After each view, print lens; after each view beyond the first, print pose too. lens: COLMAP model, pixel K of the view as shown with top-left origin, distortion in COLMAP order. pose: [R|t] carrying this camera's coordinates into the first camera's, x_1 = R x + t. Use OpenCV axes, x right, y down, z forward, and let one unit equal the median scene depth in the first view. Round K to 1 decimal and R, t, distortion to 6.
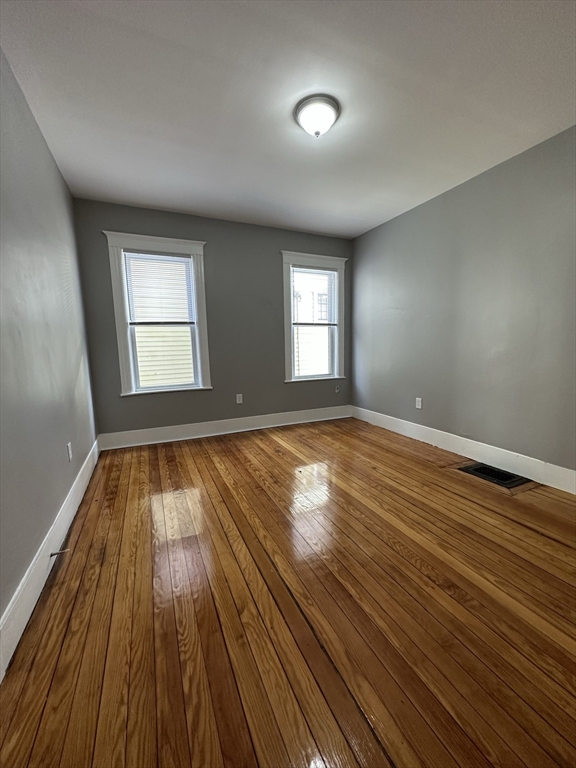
lens RADIAL K [[304.8, 0, 287.4], [0, 304.8, 384.2], [0, 0, 1]] dist [-0.003600, 0.000200]
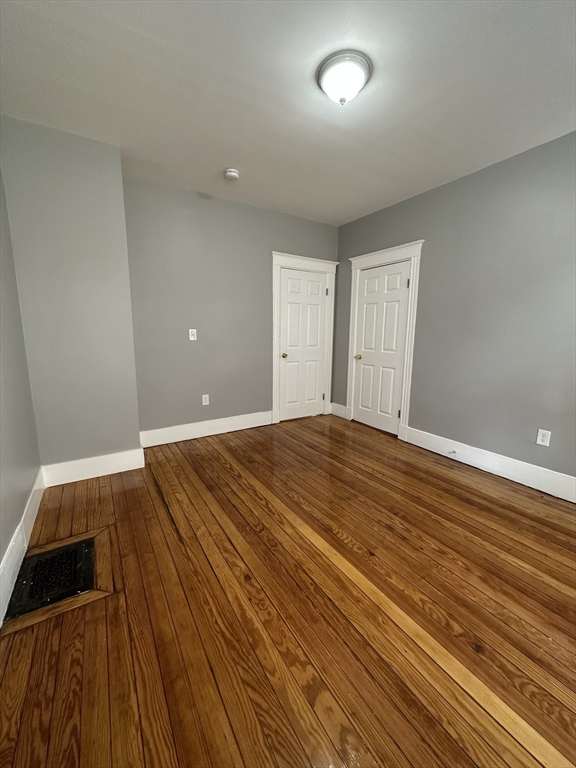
lens RADIAL K [[304.8, 0, 287.4], [0, 304.8, 384.2], [0, 0, 1]] dist [-0.003600, 0.000200]
pose [[-0.991792, 0.032819, -0.123580, 0.322040], [-0.005381, 0.954928, 0.296788, -0.266205], [0.127750, 0.295016, -0.946913, 1.698445]]
